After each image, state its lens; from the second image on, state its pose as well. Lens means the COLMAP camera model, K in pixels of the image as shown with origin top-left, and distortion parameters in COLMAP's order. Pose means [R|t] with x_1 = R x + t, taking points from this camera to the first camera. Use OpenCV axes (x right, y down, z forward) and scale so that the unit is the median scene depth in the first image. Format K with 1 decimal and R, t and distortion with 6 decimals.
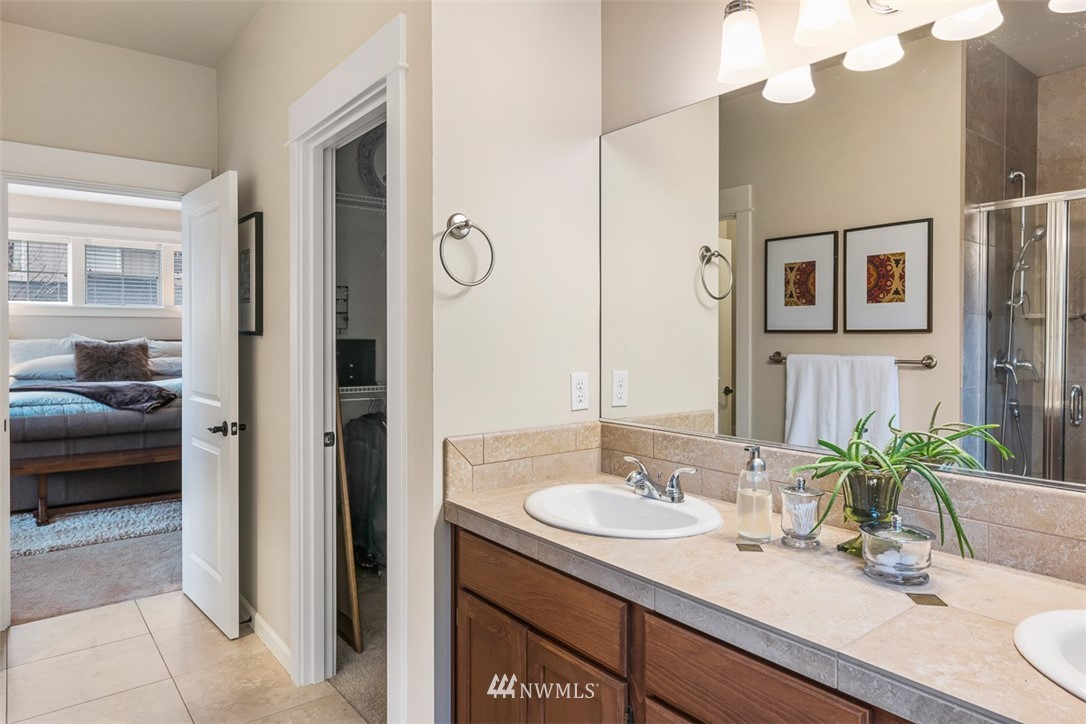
lens RADIAL K [[665.0, 0, 542.6], [0, 665.0, 344.9], [0, 0, 1]] dist [-0.004928, 0.002159]
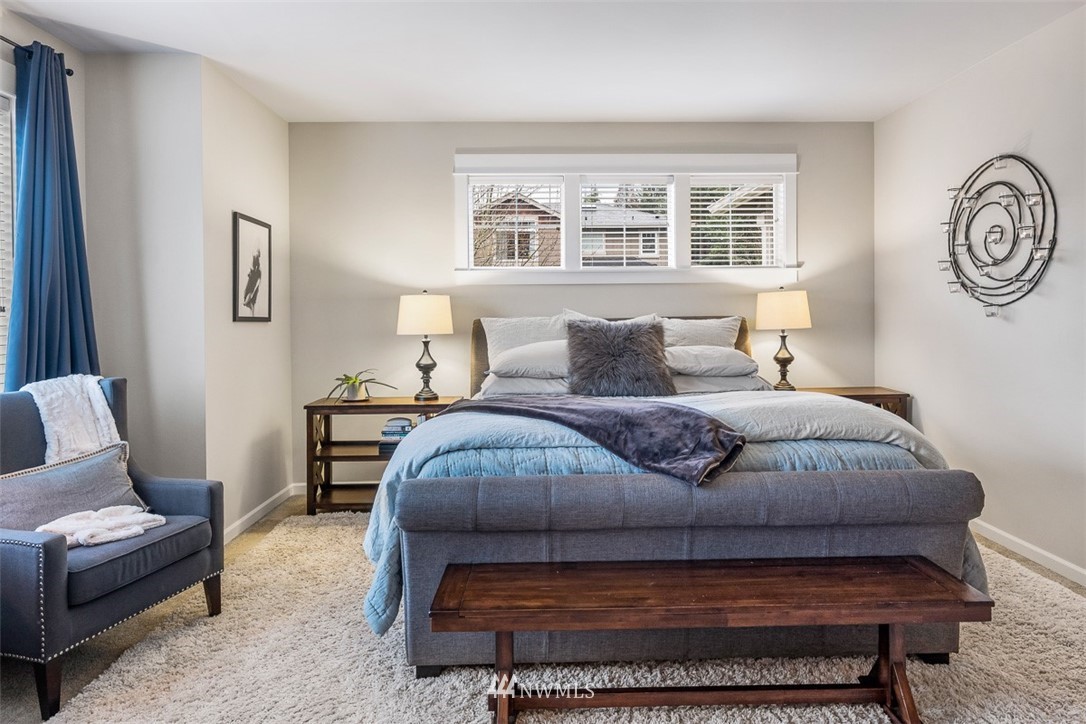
lens RADIAL K [[610.9, 0, 552.1], [0, 610.9, 313.2], [0, 0, 1]] dist [-0.003804, -0.001092]
pose [[0.797929, -0.007350, -0.602706, -0.416017], [0.001593, 0.999948, -0.010085, -0.007470], [0.602749, 0.007087, 0.797899, 0.599998]]
